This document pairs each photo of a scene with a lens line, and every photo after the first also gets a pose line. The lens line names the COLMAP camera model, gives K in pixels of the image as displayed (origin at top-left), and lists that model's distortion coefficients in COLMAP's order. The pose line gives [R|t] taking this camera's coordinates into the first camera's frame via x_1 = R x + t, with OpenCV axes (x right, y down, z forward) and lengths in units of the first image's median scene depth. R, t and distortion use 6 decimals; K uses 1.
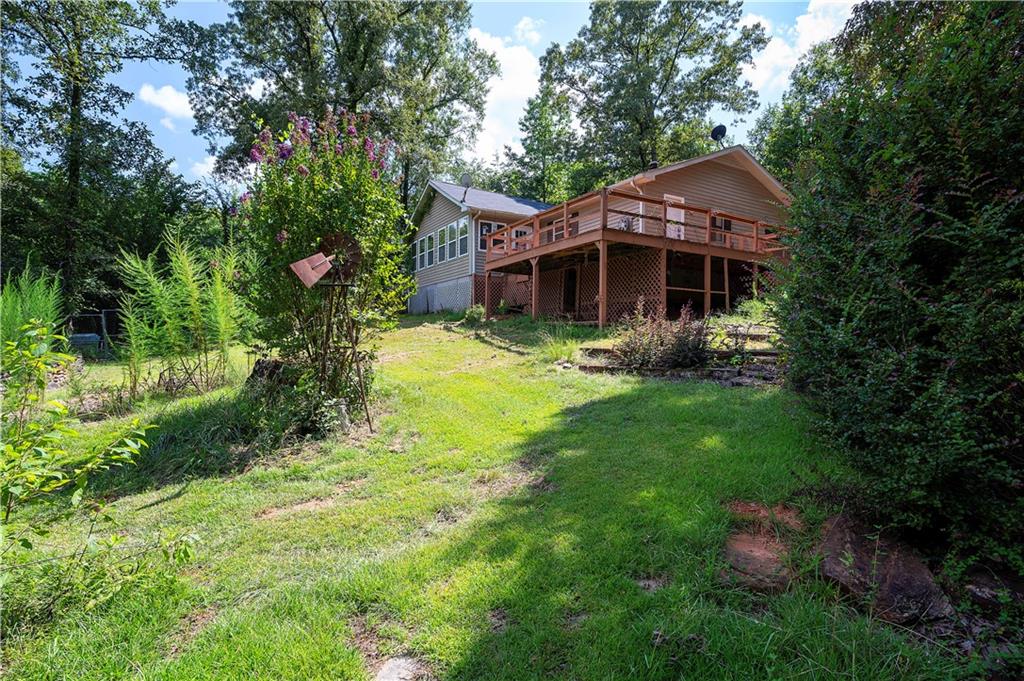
lens RADIAL K [[493.7, 0, 510.7], [0, 493.7, 337.6], [0, 0, 1]] dist [-0.000817, -0.000589]
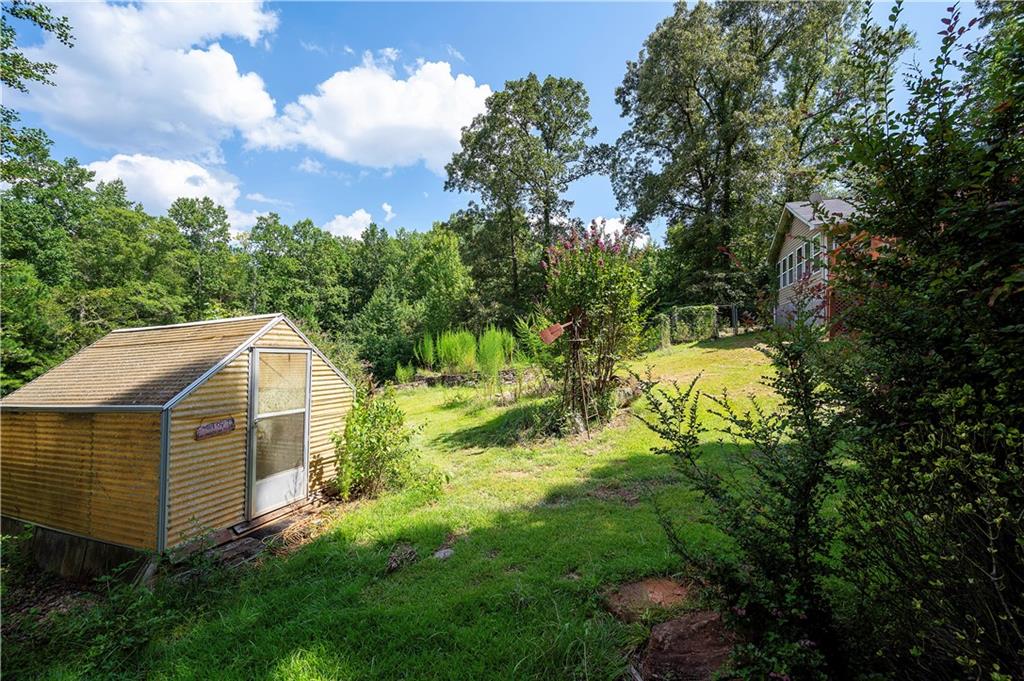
lens RADIAL K [[404.5, 0, 512.4], [0, 404.5, 335.1], [0, 0, 1]] dist [0.001438, 0.000828]
pose [[0.623798, -0.021215, -0.781297, 0.117398], [0.008497, 0.999757, -0.020362, -0.021938], [0.781539, 0.006063, 0.623827, 0.007762]]
